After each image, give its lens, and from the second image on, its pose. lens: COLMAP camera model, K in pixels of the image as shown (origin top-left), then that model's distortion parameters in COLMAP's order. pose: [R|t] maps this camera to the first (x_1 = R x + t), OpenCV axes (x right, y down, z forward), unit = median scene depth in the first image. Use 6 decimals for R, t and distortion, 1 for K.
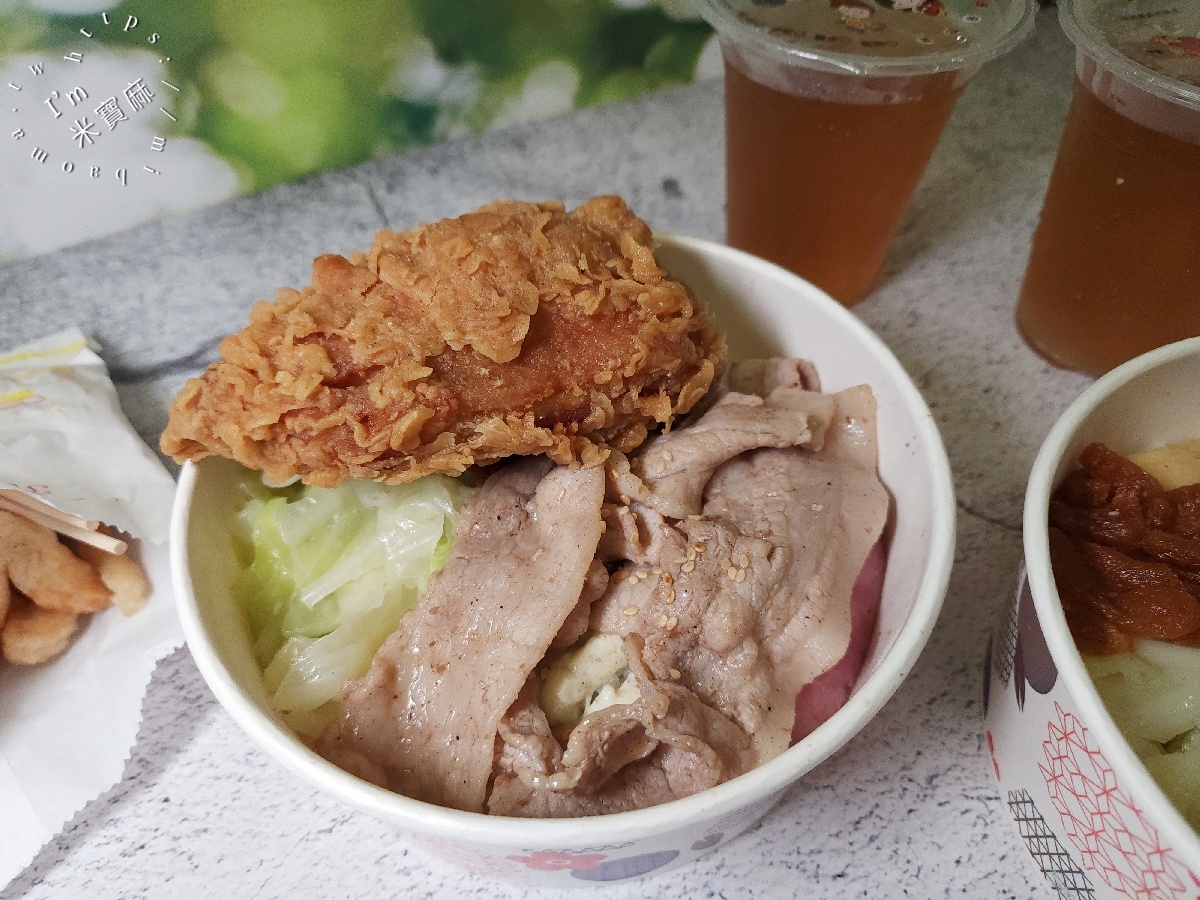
lens RADIAL K [[833.9, 0, 585.0], [0, 833.9, 443.9], [0, 0, 1]] dist [0.021384, -0.053492]
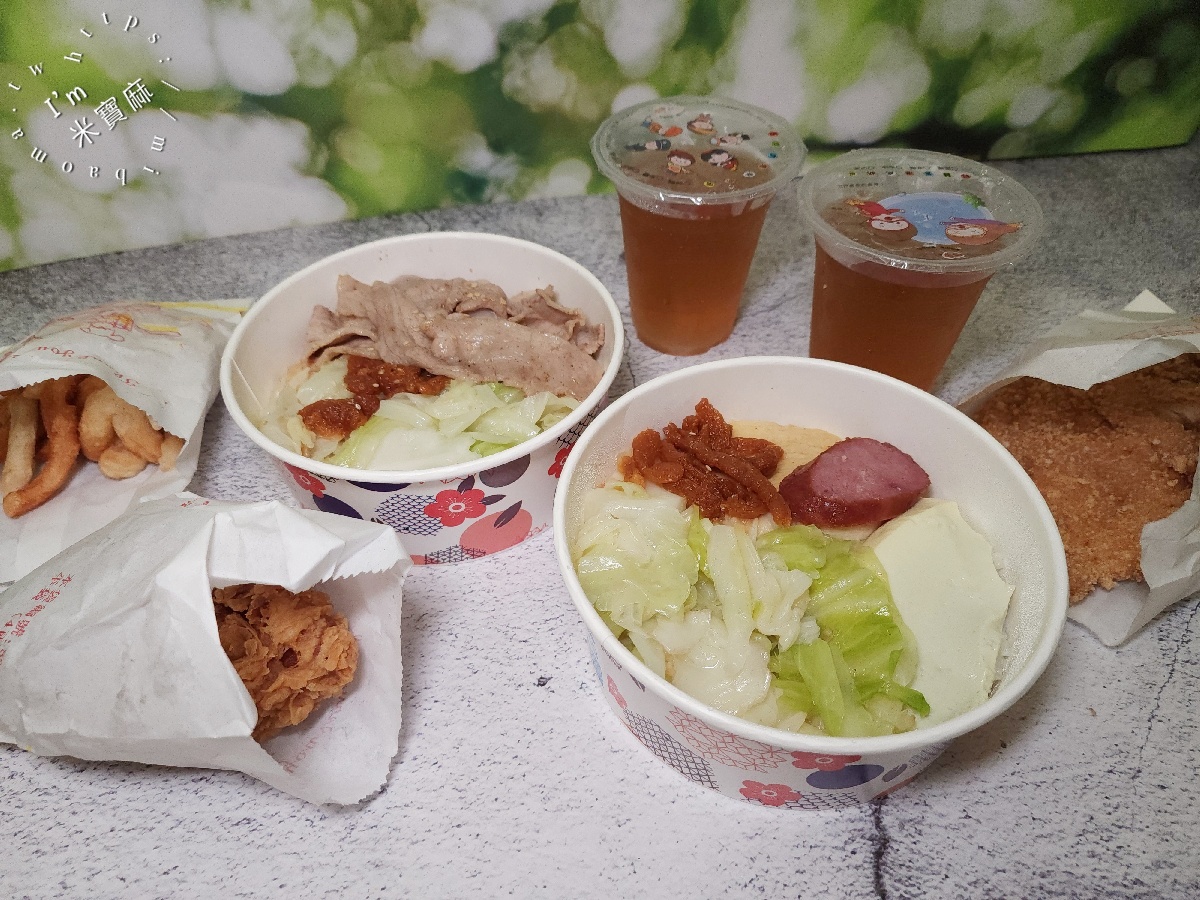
lens RADIAL K [[833.9, 0, 585.0], [0, 833.9, 443.9], [0, 0, 1]] dist [0.021384, -0.053492]
pose [[0.968475, 0.184449, -0.167437, 0.638205], [-0.195821, 0.979151, -0.054019, 0.180735], [0.153982, 0.085104, 0.984402, -0.725890]]
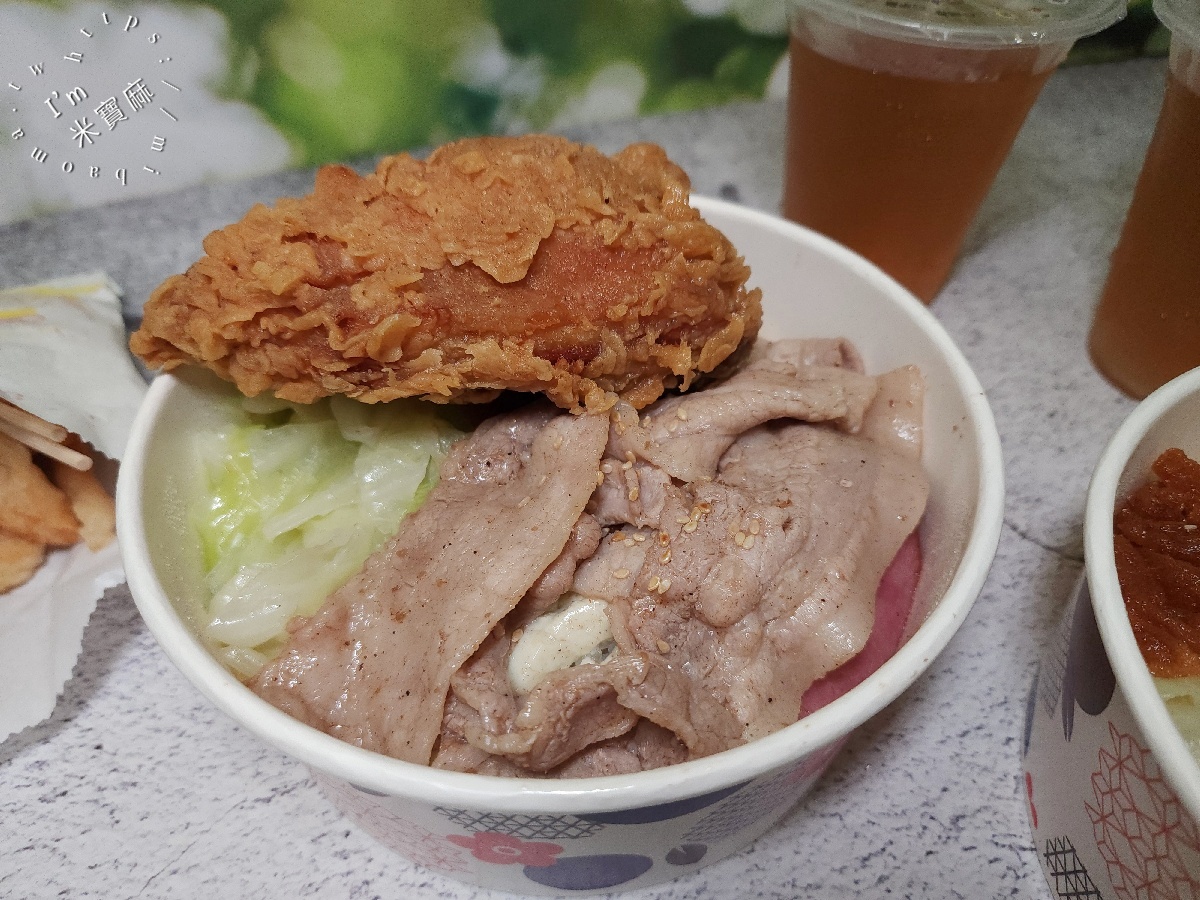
lens RADIAL K [[840.5, 0, 600.0], [0, 840.5, 450.0], [0, 0, 1]] dist [0.009125, -0.041896]
pose [[0.994475, 0.092720, -0.049210, 0.058069], [-0.095700, 0.993470, -0.062122, 0.116556], [0.043129, 0.066488, 0.996855, 0.100003]]
